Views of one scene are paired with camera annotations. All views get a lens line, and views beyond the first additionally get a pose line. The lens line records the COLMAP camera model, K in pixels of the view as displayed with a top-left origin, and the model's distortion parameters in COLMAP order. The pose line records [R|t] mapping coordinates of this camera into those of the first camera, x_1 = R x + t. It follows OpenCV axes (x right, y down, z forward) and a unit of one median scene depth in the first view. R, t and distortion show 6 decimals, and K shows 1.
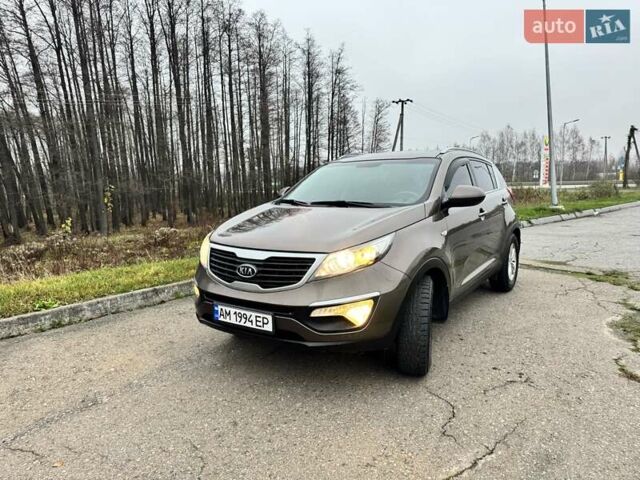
lens RADIAL K [[451.5, 0, 320.6], [0, 451.5, 238.0], [0, 0, 1]] dist [0.090408, -0.113825]
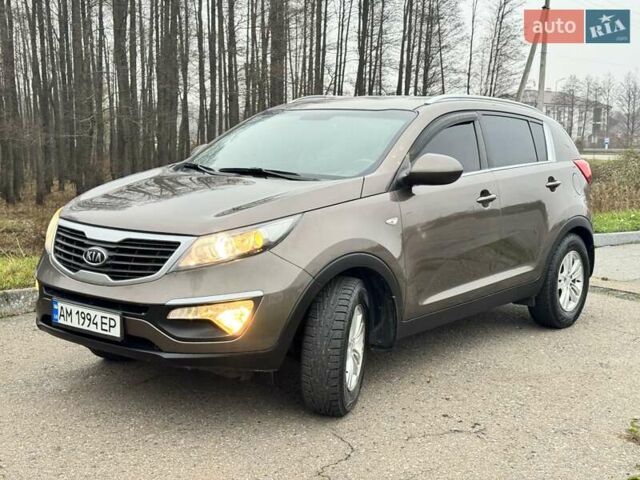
lens RADIAL K [[899.3, 0, 320.0], [0, 899.3, 240.0], [0, 0, 1]] dist [0.115610, 0.067838]
pose [[0.995864, 0.049487, -0.076198, 0.188667], [-0.049888, 0.998749, -0.003371, 0.019664], [0.075936, 0.007158, 0.997087, -0.269440]]
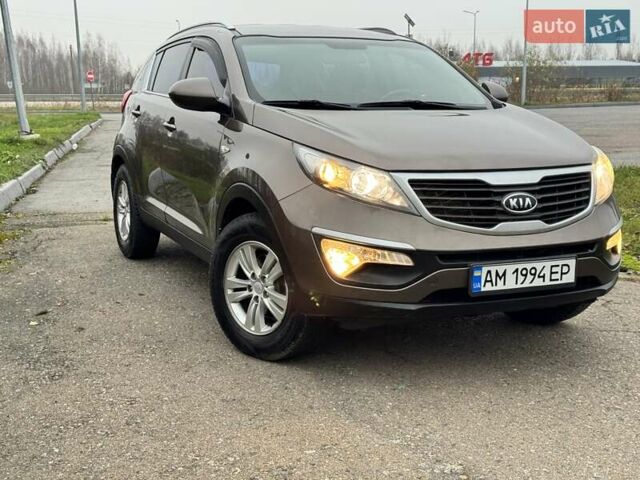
lens RADIAL K [[899.3, 0, 320.0], [0, 899.3, 240.0], [0, 0, 1]] dist [0.115610, 0.067838]
pose [[0.514099, -0.119016, 0.849433, -0.845614], [0.091712, 0.992276, 0.083524, -0.005112], [-0.852813, 0.034963, 0.521044, 0.346072]]
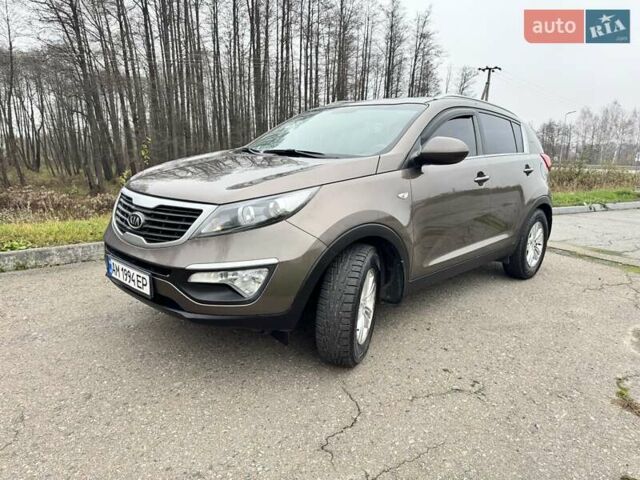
lens RADIAL K [[454.9, 0, 320.2], [0, 454.9, 237.7], [0, 0, 1]] dist [0.050130, -0.060090]
pose [[0.983776, 0.083136, -0.158975, 0.183885], [-0.073103, 0.995006, 0.067961, 0.013520], [0.163831, -0.055237, 0.984941, 0.135626]]
